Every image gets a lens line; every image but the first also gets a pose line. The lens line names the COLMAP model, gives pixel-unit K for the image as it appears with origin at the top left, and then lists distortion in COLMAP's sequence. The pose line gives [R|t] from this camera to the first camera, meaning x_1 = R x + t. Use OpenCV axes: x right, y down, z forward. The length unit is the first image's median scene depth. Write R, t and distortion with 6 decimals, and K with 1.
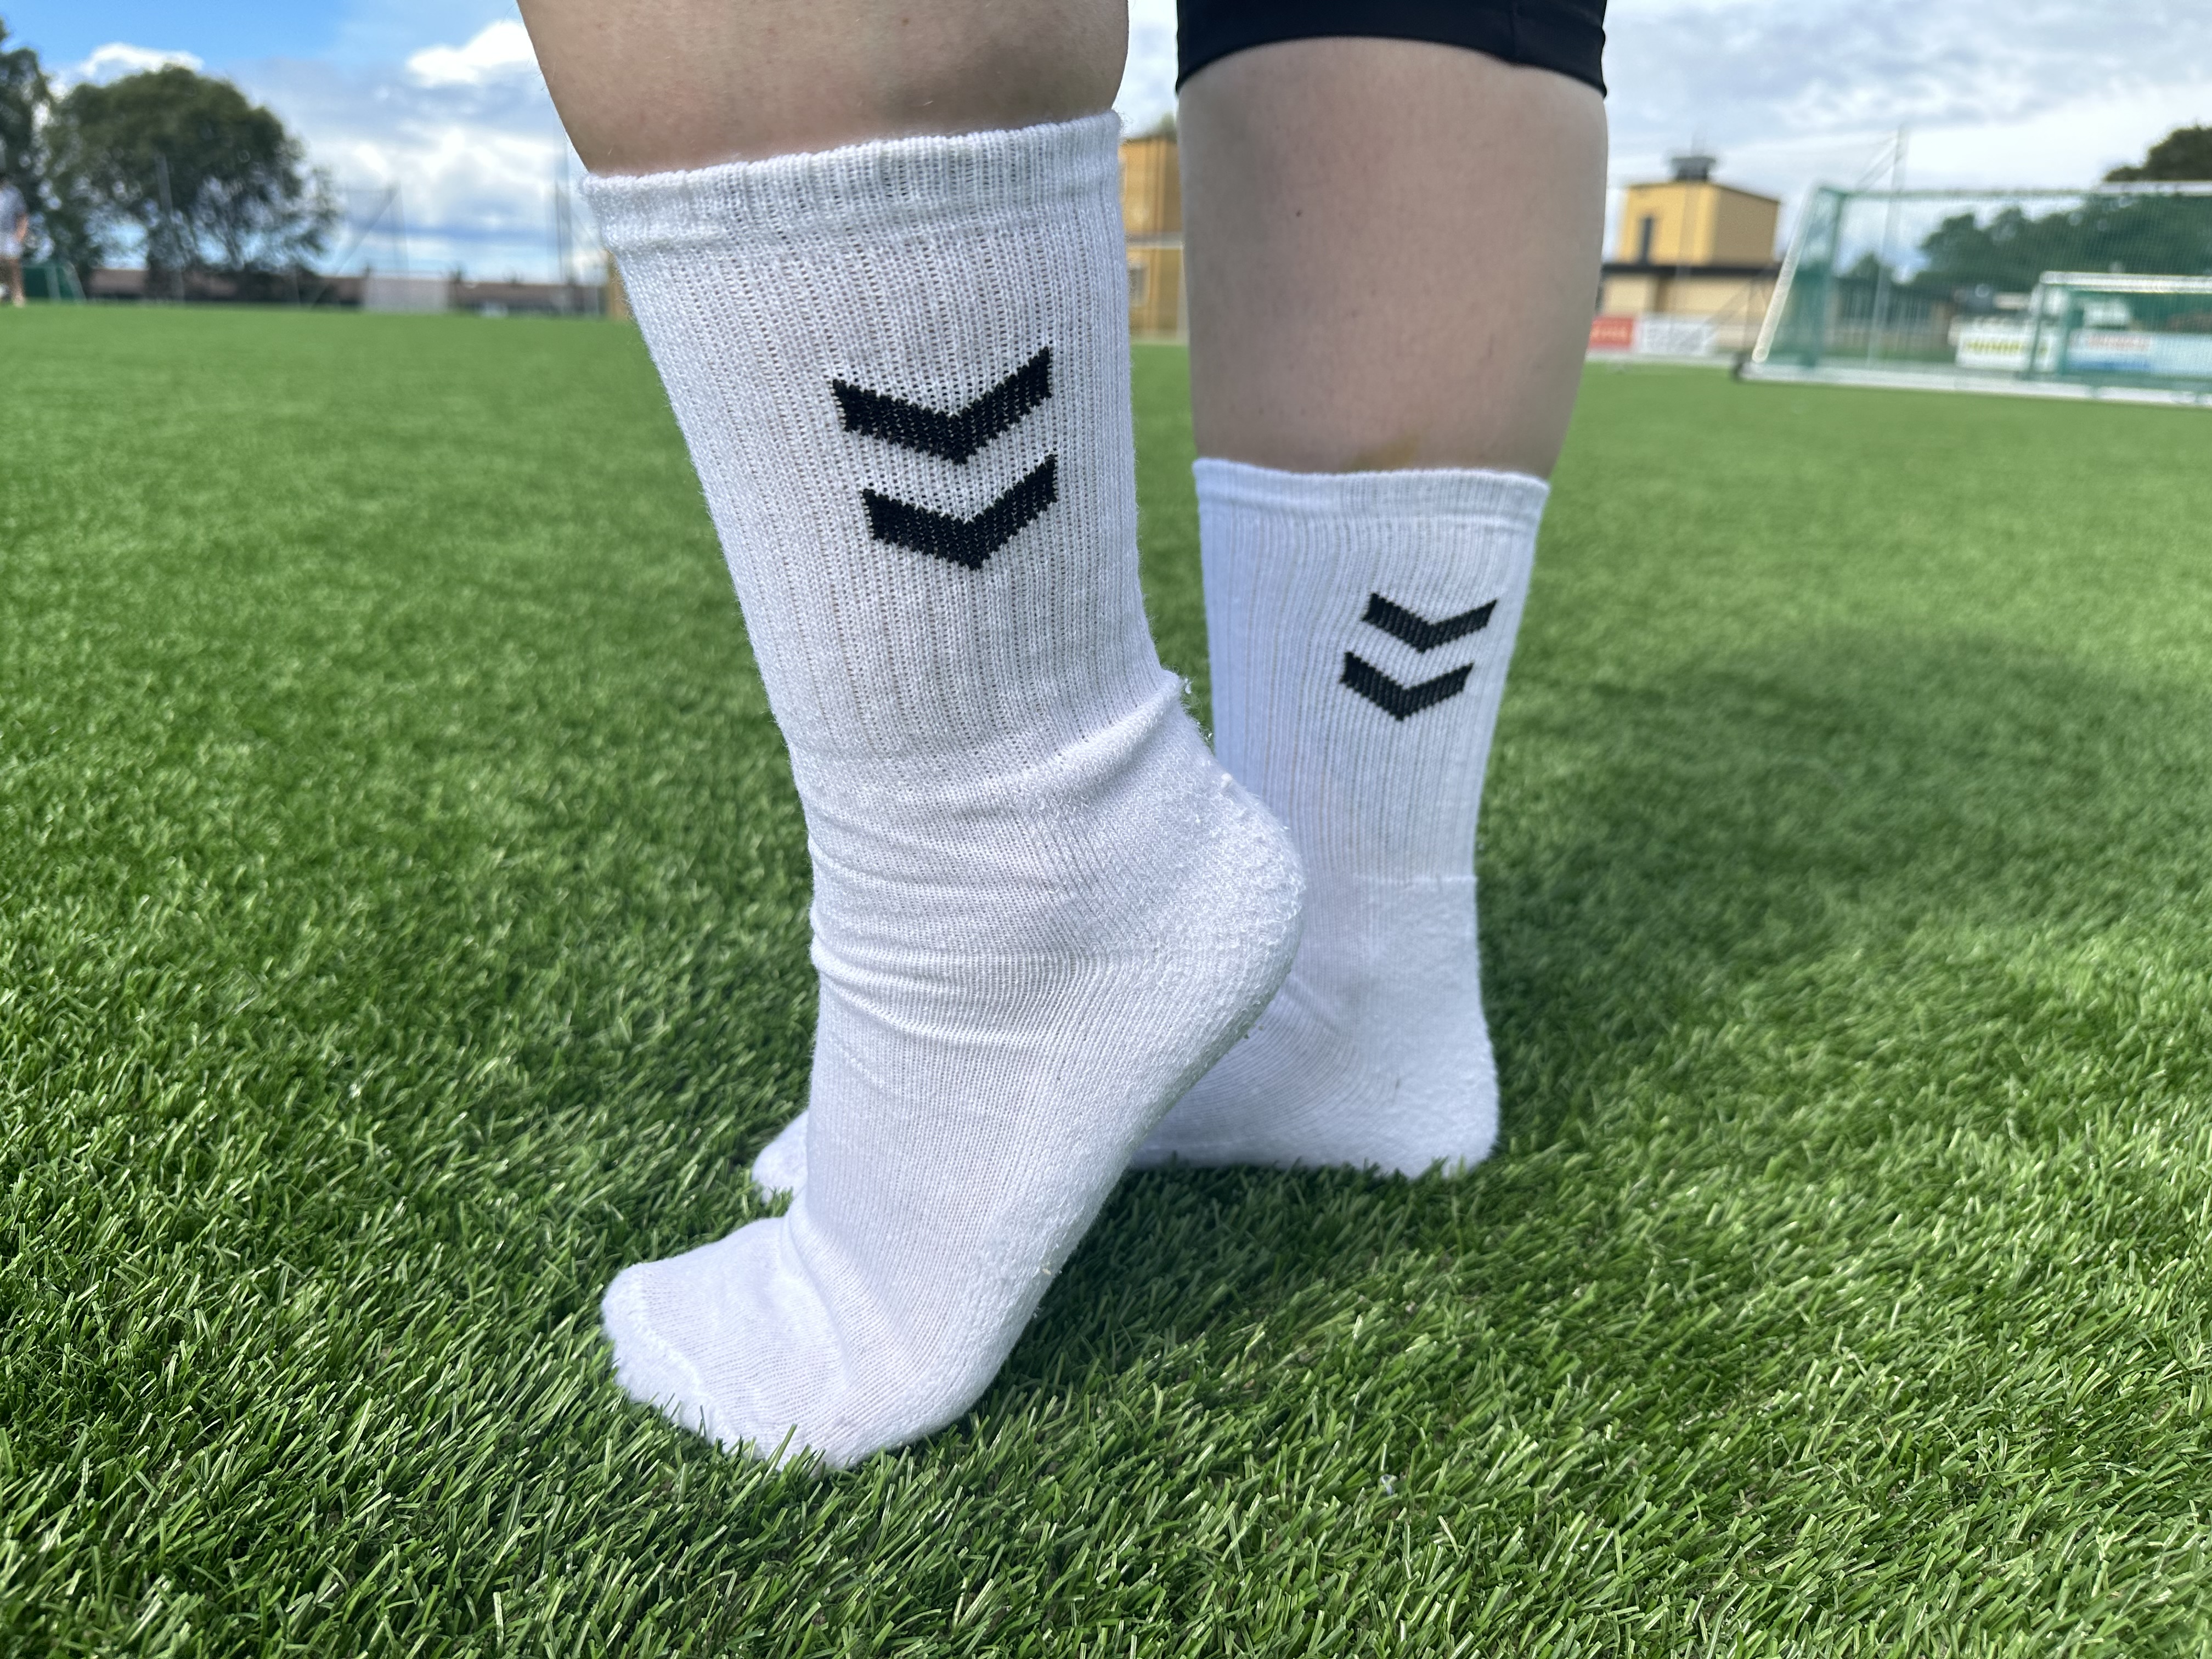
lens RADIAL K [[1618.7, 0, 1106.0], [0, 1618.7, 829.5], [0, 0, 1]] dist [-0.033494, 0.010675]
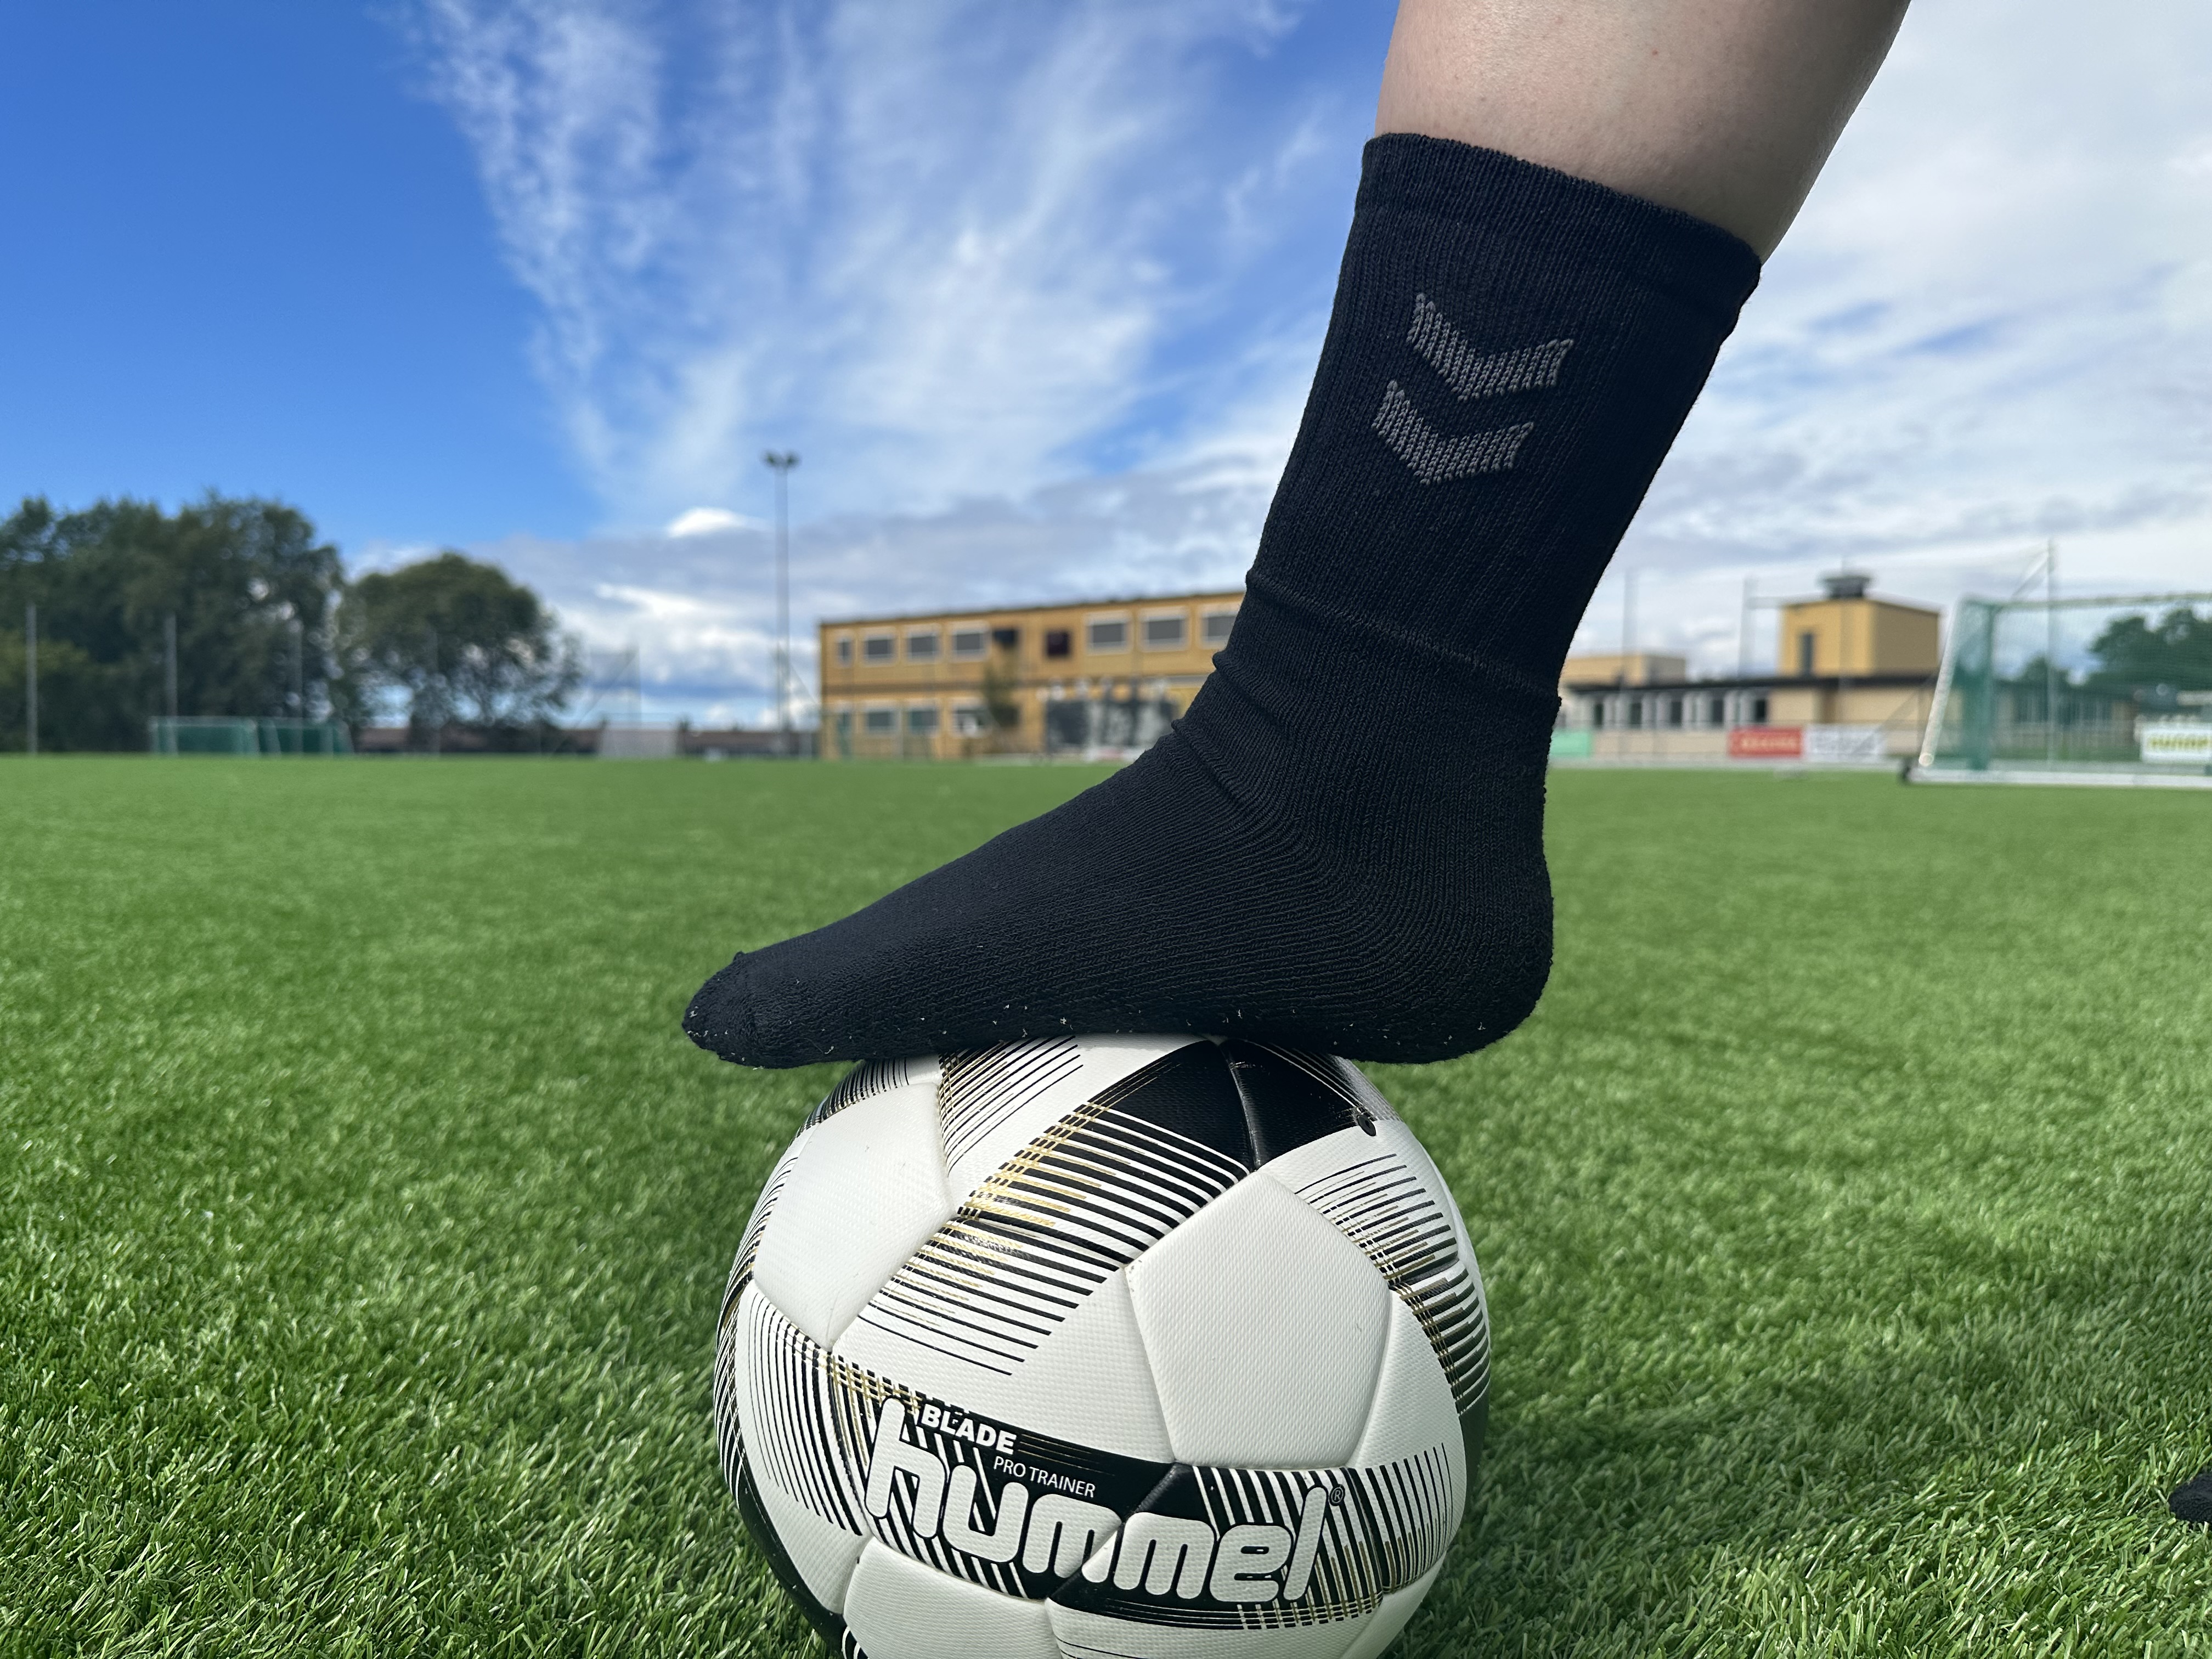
lens RADIAL K [[1618.7, 0, 1106.0], [0, 1618.7, 829.5], [0, 0, 1]] dist [-0.033494, 0.010675]
pose [[0.993577, -0.025589, -0.110230, 0.030461], [-0.003259, 0.967223, -0.253908, 0.056846], [0.113114, 0.252636, 0.960927, -0.182432]]
